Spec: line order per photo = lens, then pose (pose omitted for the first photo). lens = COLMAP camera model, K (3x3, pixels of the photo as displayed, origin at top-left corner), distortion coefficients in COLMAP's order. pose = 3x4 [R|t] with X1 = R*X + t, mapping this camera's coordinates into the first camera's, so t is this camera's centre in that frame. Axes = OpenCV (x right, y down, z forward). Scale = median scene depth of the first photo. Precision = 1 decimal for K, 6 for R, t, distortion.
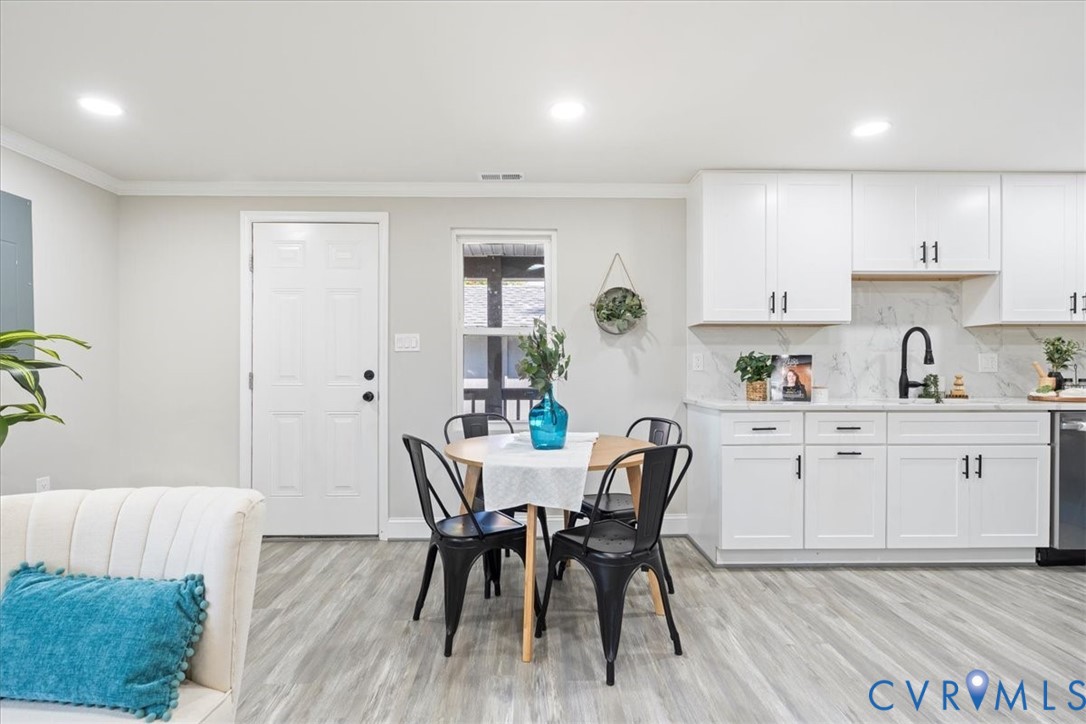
lens RADIAL K [[578.7, 0, 527.0], [0, 578.7, 367.4], [0, 0, 1]] dist [0.001593, -0.000195]
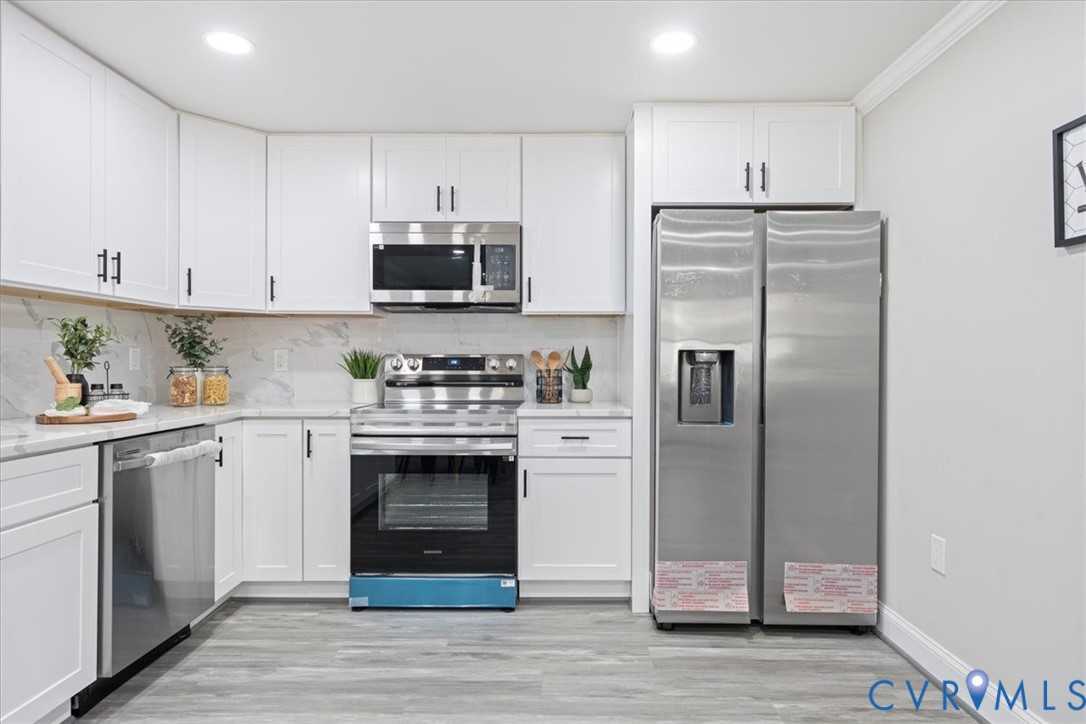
lens RADIAL K [[625.7, 0, 556.0], [0, 625.7, 362.2], [0, 0, 1]] dist [-0.000789, -0.001233]
pose [[0.021239, 0.001910, 0.999773, 0.269296], [-0.000049, 0.999998, -0.001910, -0.003552], [-0.999774, -0.000008, 0.021239, 0.491807]]
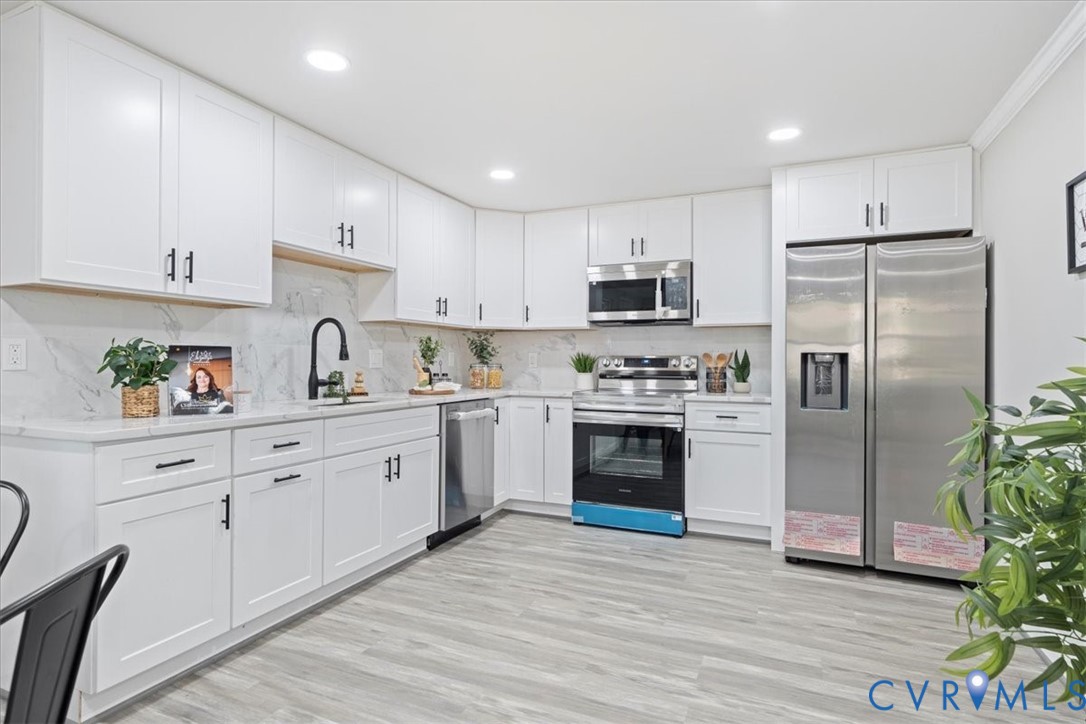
lens RADIAL K [[578.7, 0, 553.8], [0, 578.7, 357.7], [0, 0, 1]] dist [0.001593, -0.000195]
pose [[0.405135, 0.007815, 0.914224, 0.004214], [-0.002985, 0.999969, -0.007225, -0.003903], [-0.914252, 0.000198, 0.405146, 0.341328]]
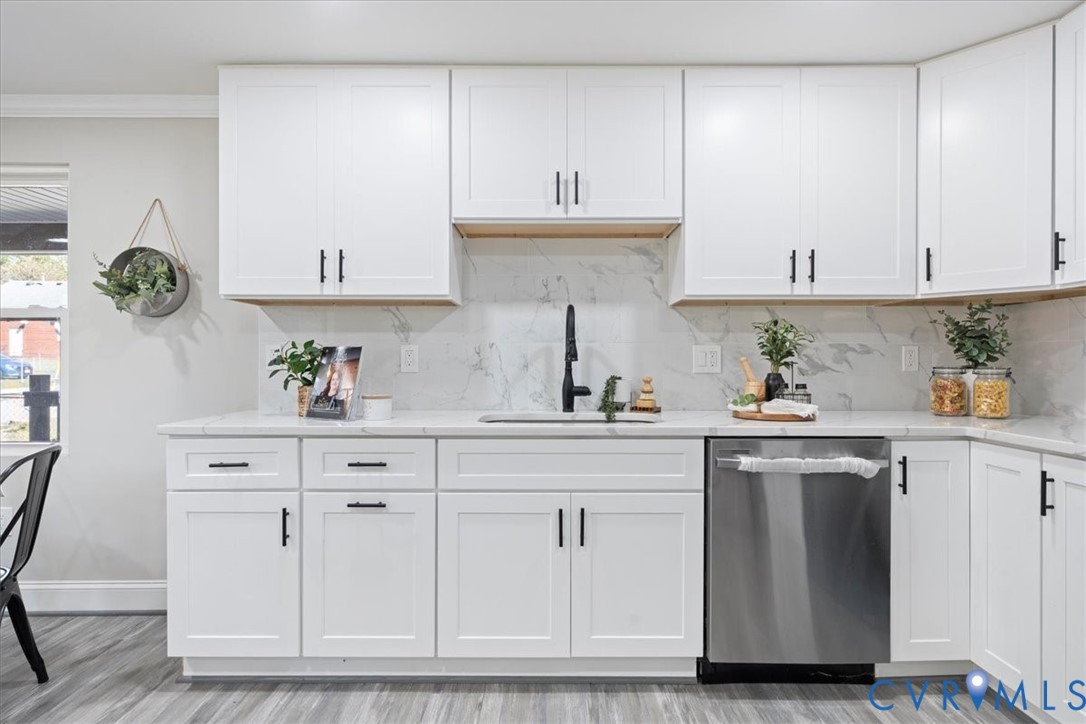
lens RADIAL K [[578.7, 0, 582.1], [0, 578.7, 365.1], [0, 0, 1]] dist [0.001593, -0.000195]
pose [[0.999693, 0.001322, -0.024737, 0.729550], [-0.001201, 0.999987, 0.004908, -0.004355], [0.024743, -0.004877, 0.999682, 0.351612]]
